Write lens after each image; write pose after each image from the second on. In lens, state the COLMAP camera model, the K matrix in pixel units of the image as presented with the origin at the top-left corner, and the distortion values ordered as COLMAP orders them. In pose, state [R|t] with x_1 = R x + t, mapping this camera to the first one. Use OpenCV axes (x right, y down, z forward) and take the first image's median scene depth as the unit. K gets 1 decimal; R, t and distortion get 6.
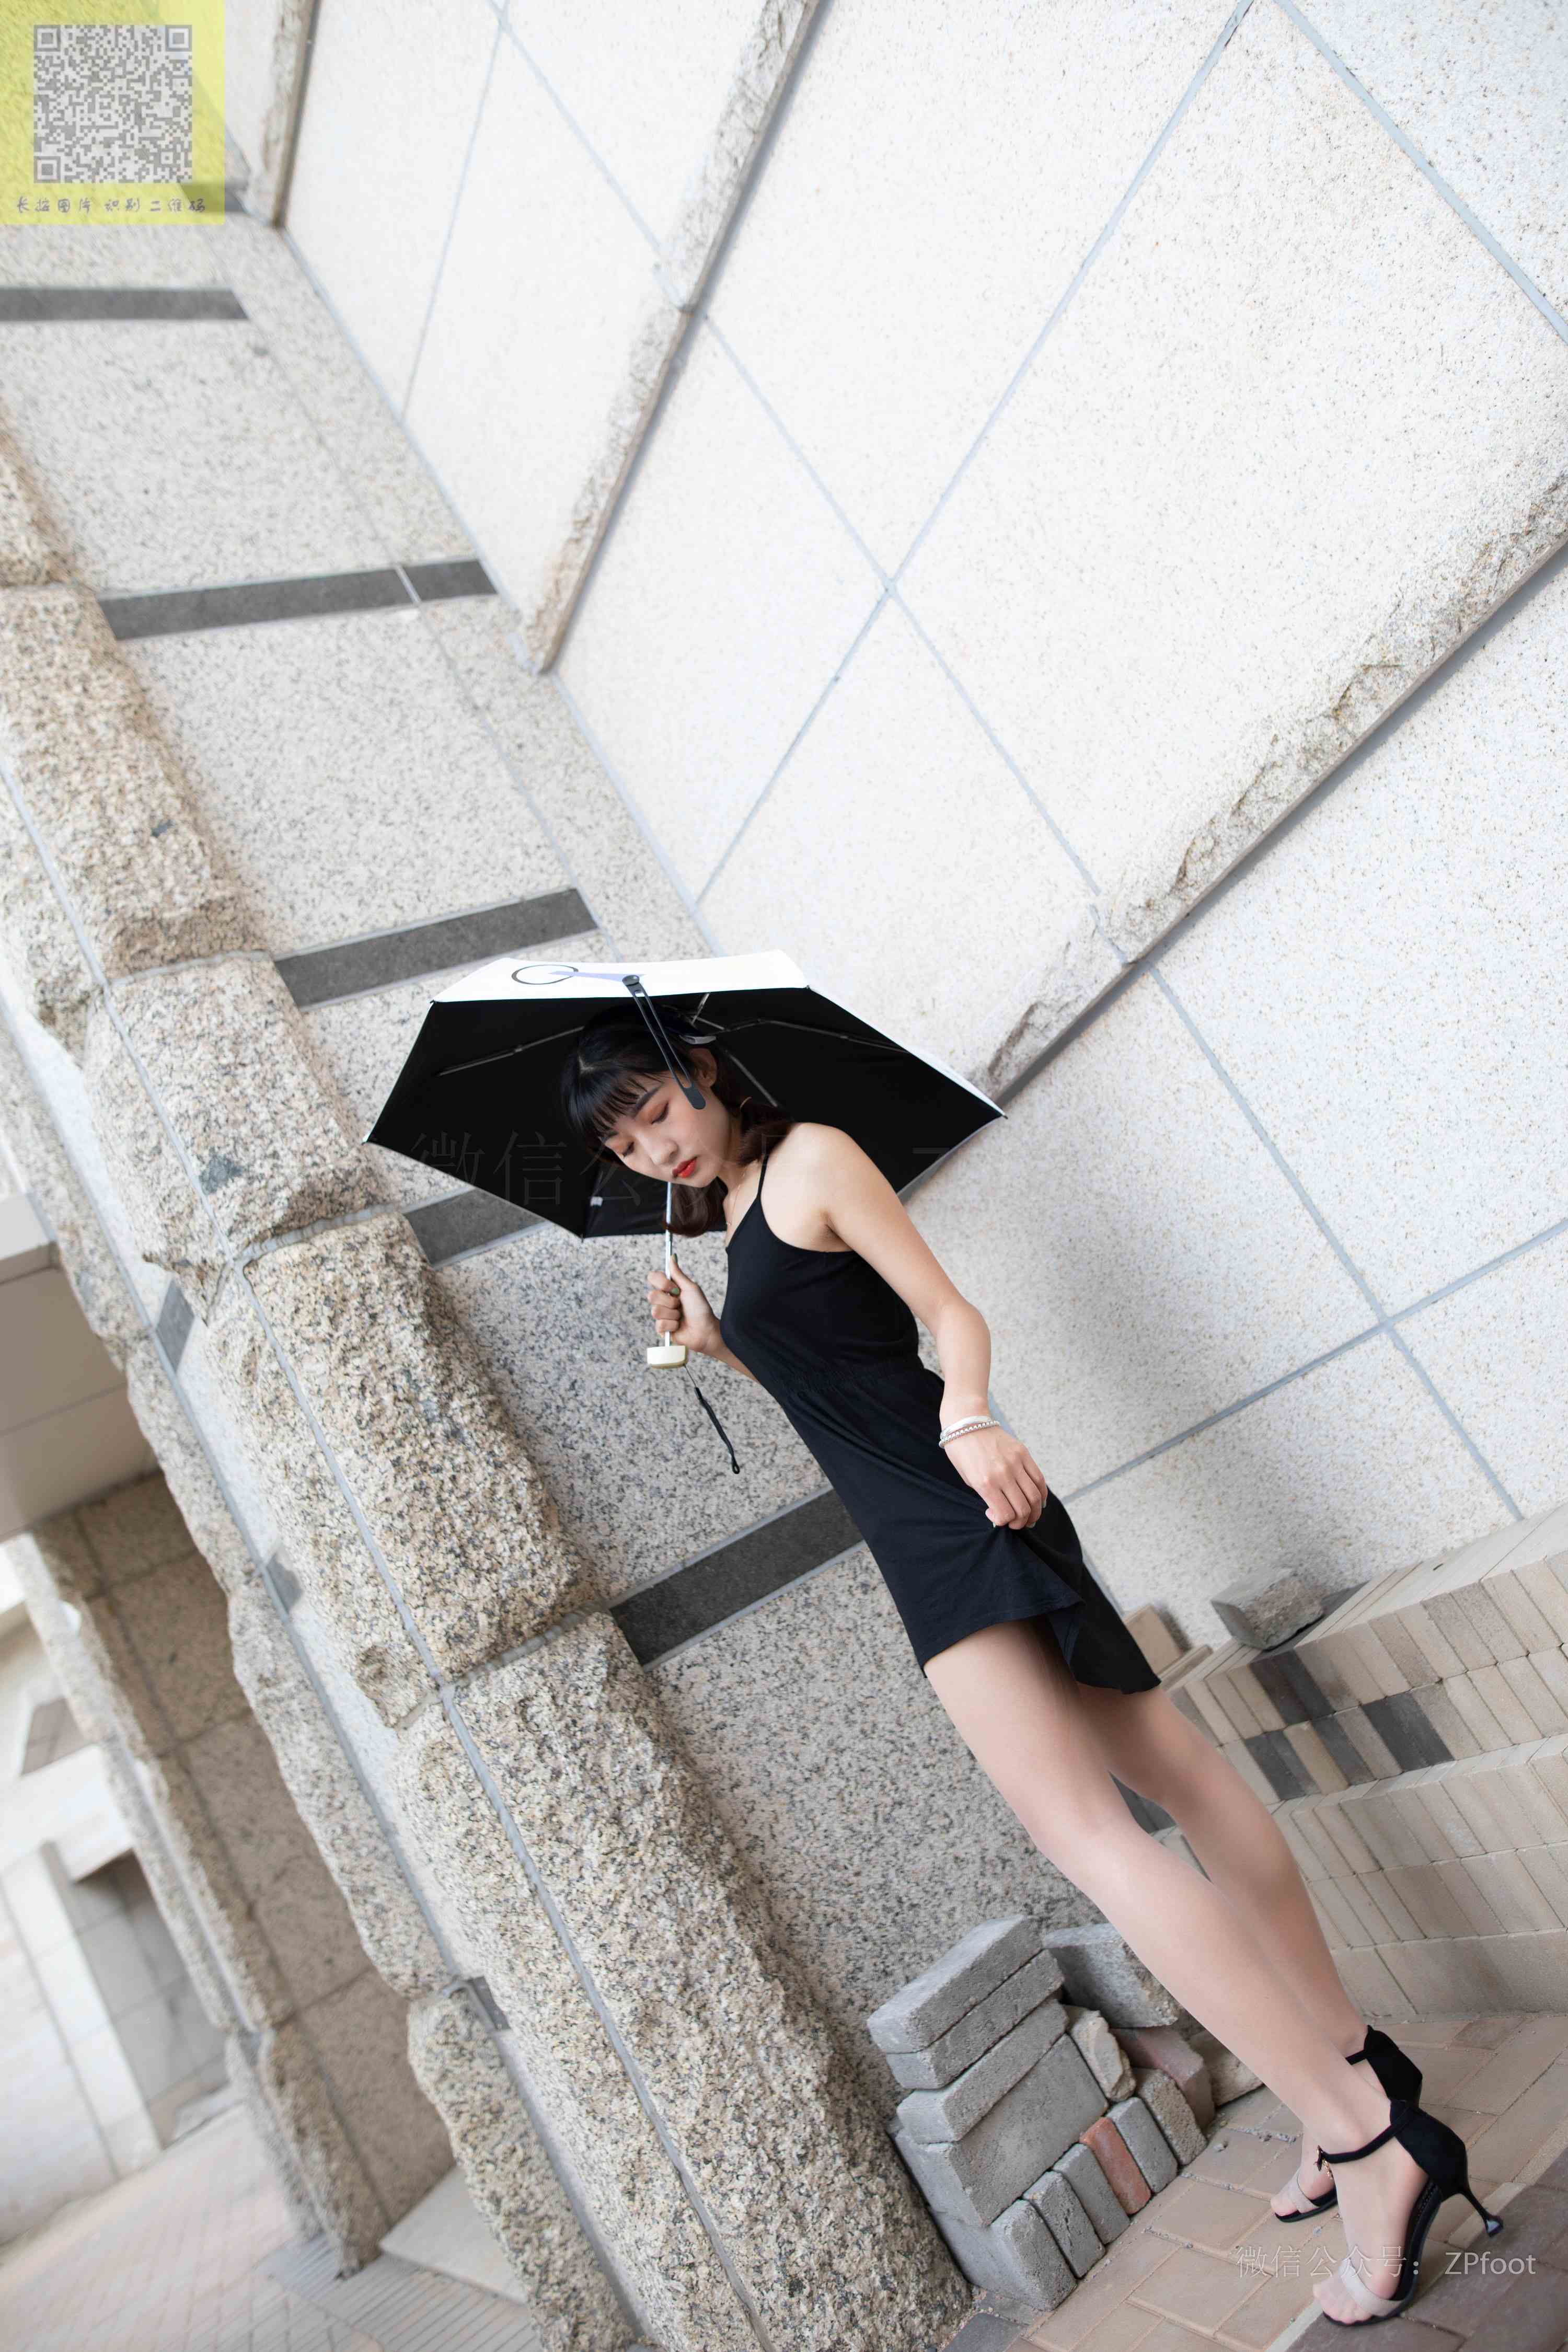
lens RADIAL K [[1627.1, 0, 788.1], [0, 1627.1, 1174.3], [0, 0, 1]] dist [-0.053513, 0.048280]
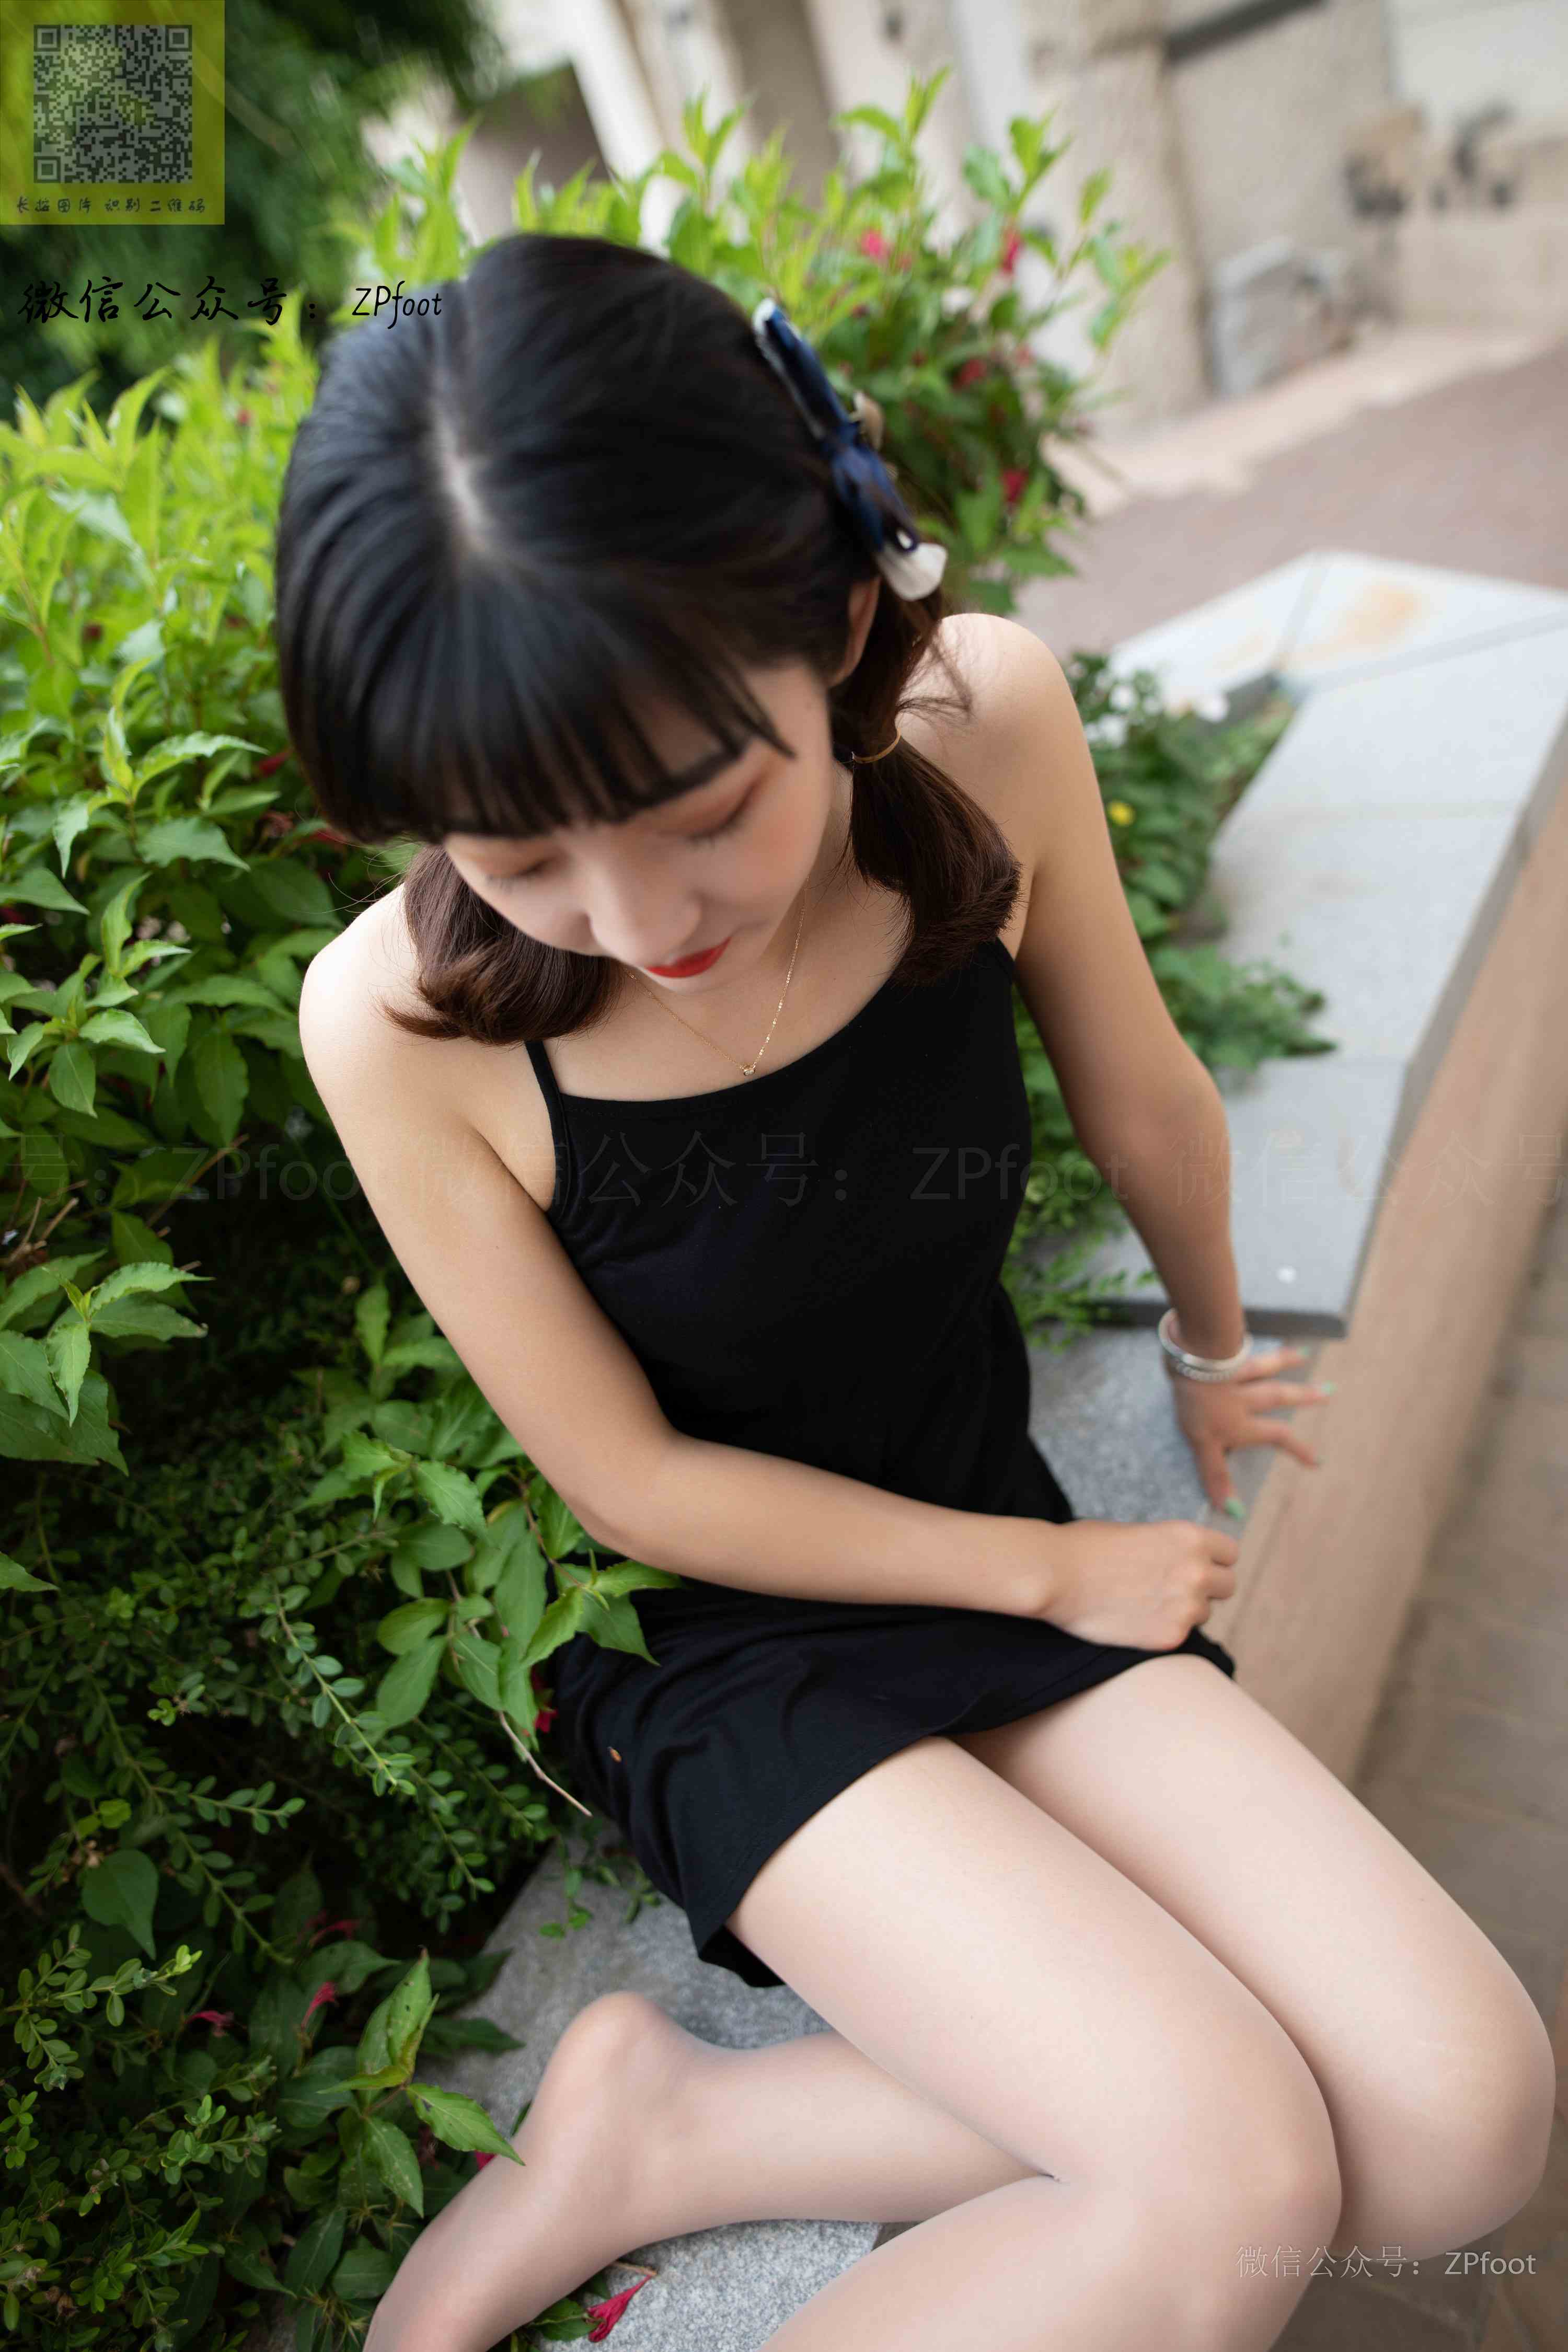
lens RADIAL K [[1627.1, 0, 788.1], [0, 1627.1, 1174.3], [0, 0, 1]] dist [-0.053513, 0.048280]
pose [[0.976115, 0.215116, 0.030402, -0.323294], [-0.152533, 0.578932, 0.800981, -0.446682], [0.154703, -0.786487, 0.597917, -1.396146]]
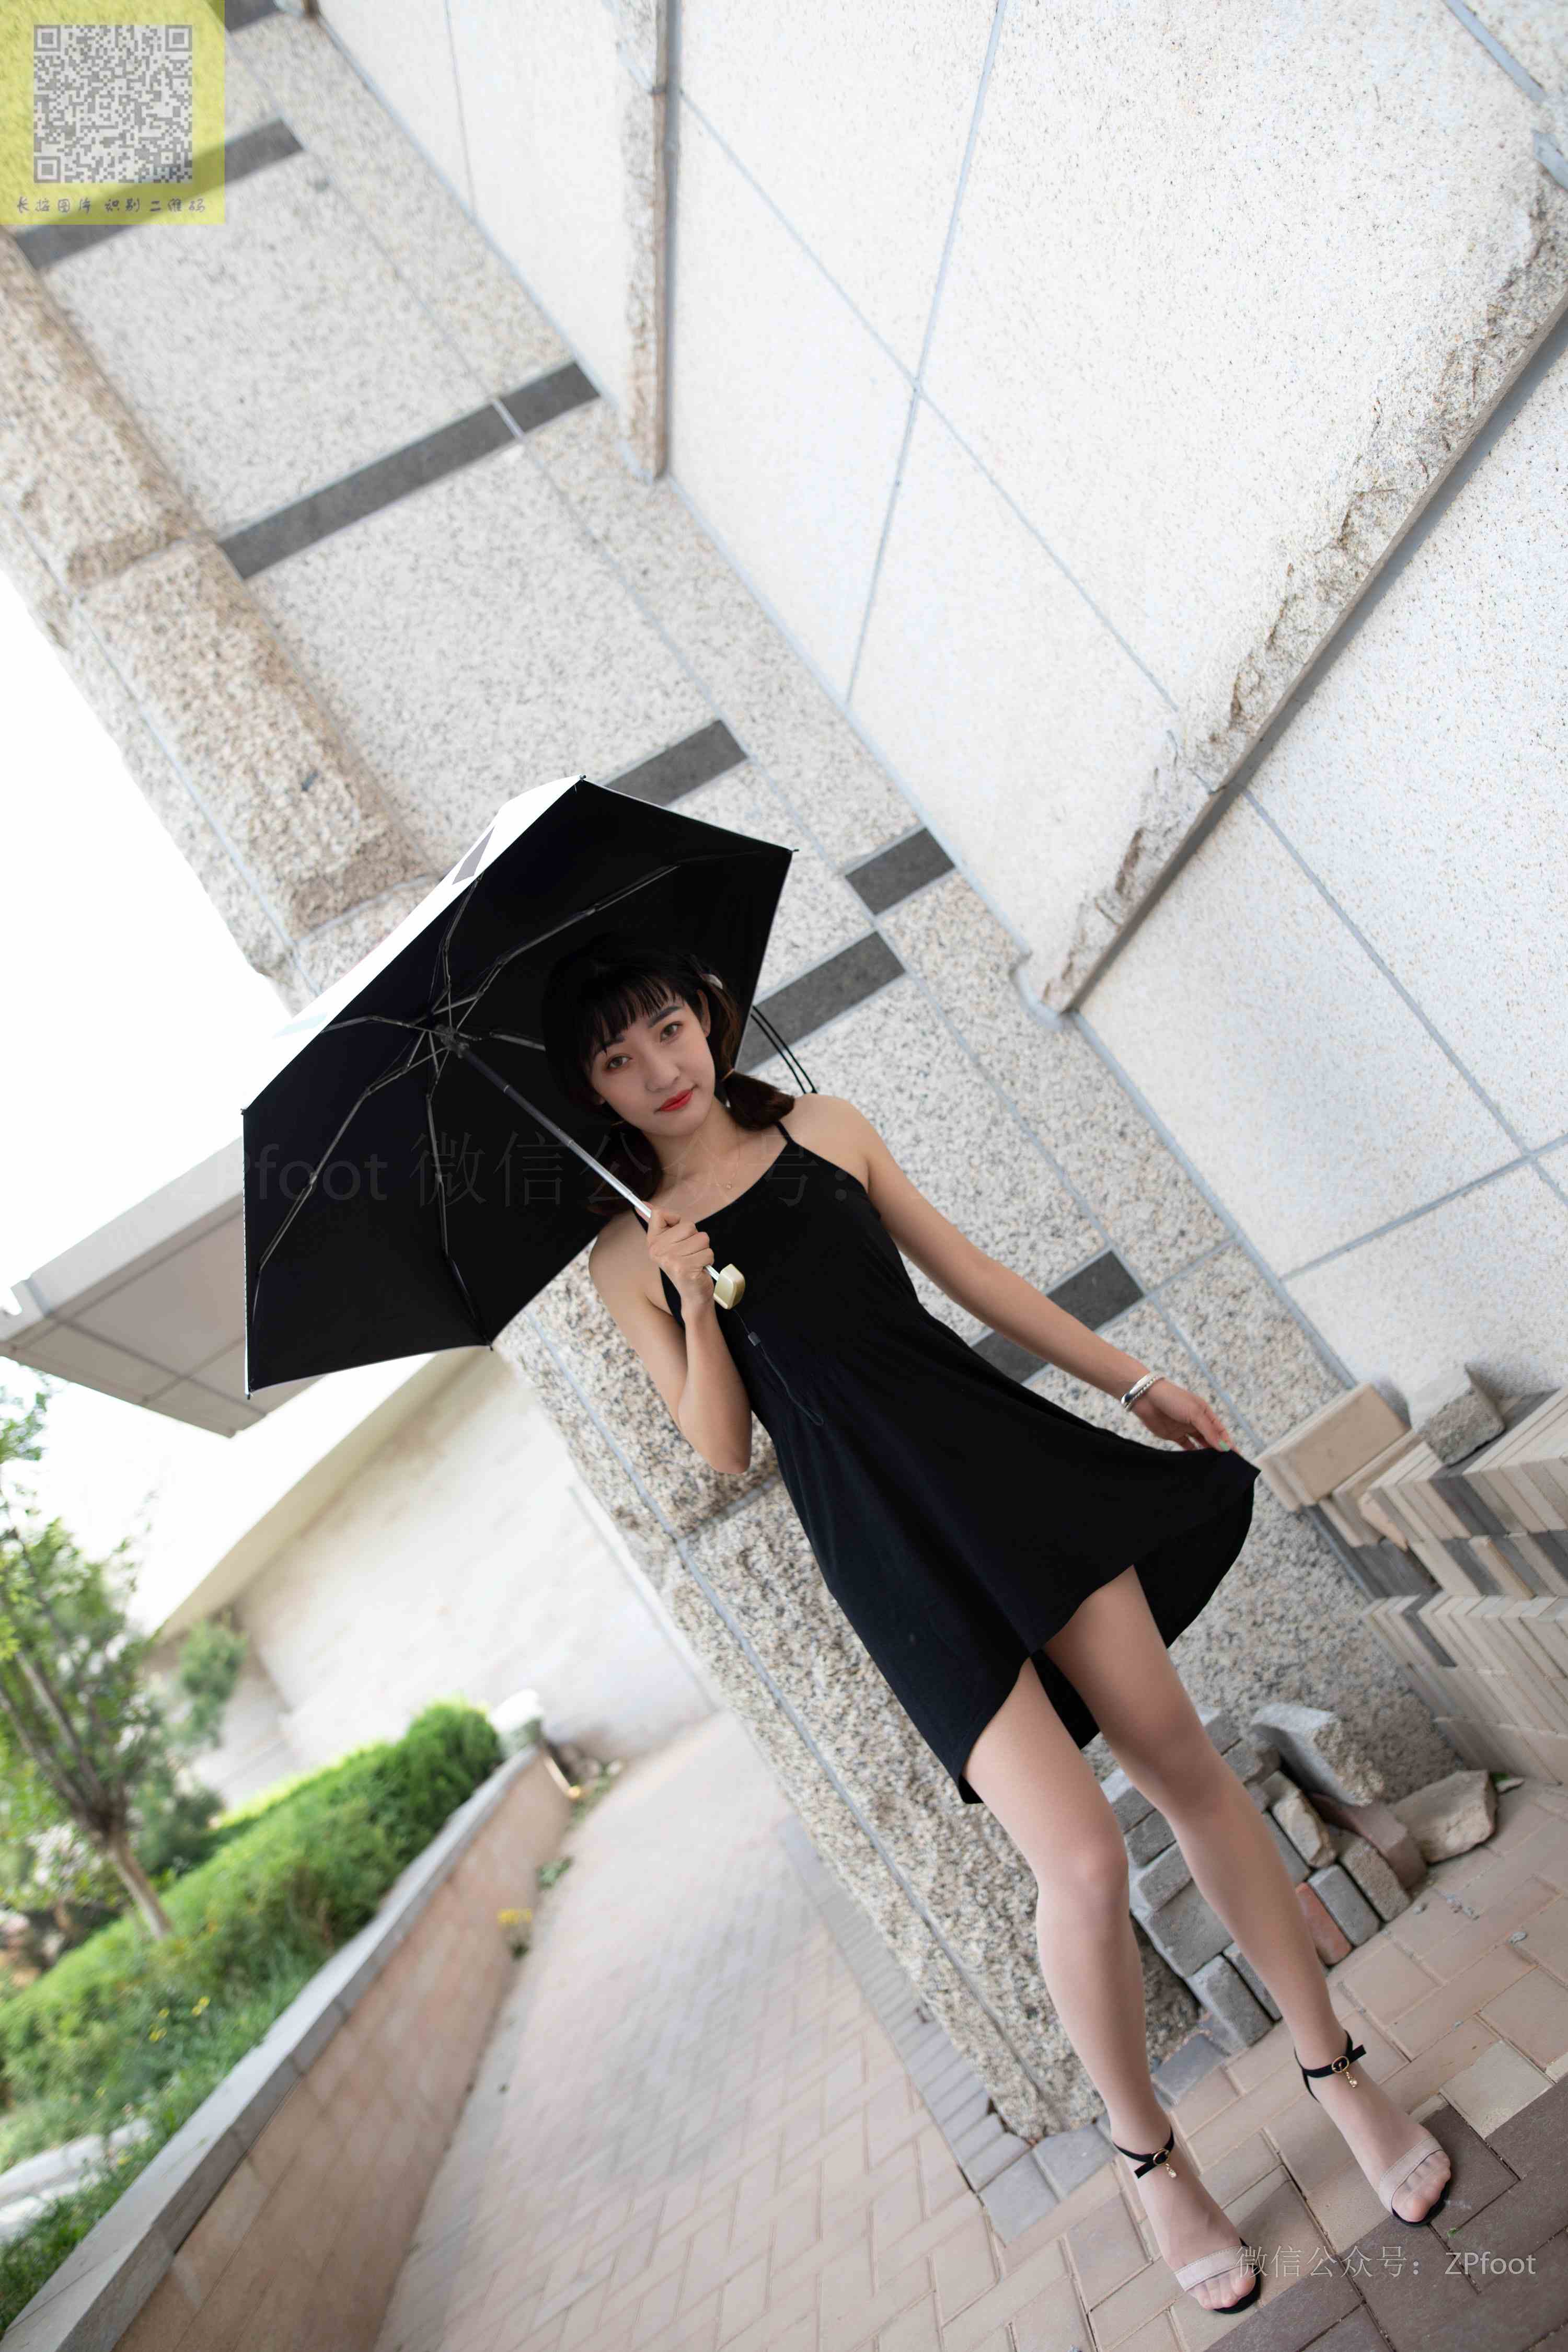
lens RADIAL K [[1627.1, 0, 788.1], [0, 1627.1, 1174.3], [0, 0, 1]] dist [-0.053513, 0.048280]
pose [[0.945437, -0.111205, -0.306240, 0.227092], [0.190277, 0.951454, 0.241929, -0.182427], [0.264470, -0.286999, 0.920699, 0.033447]]
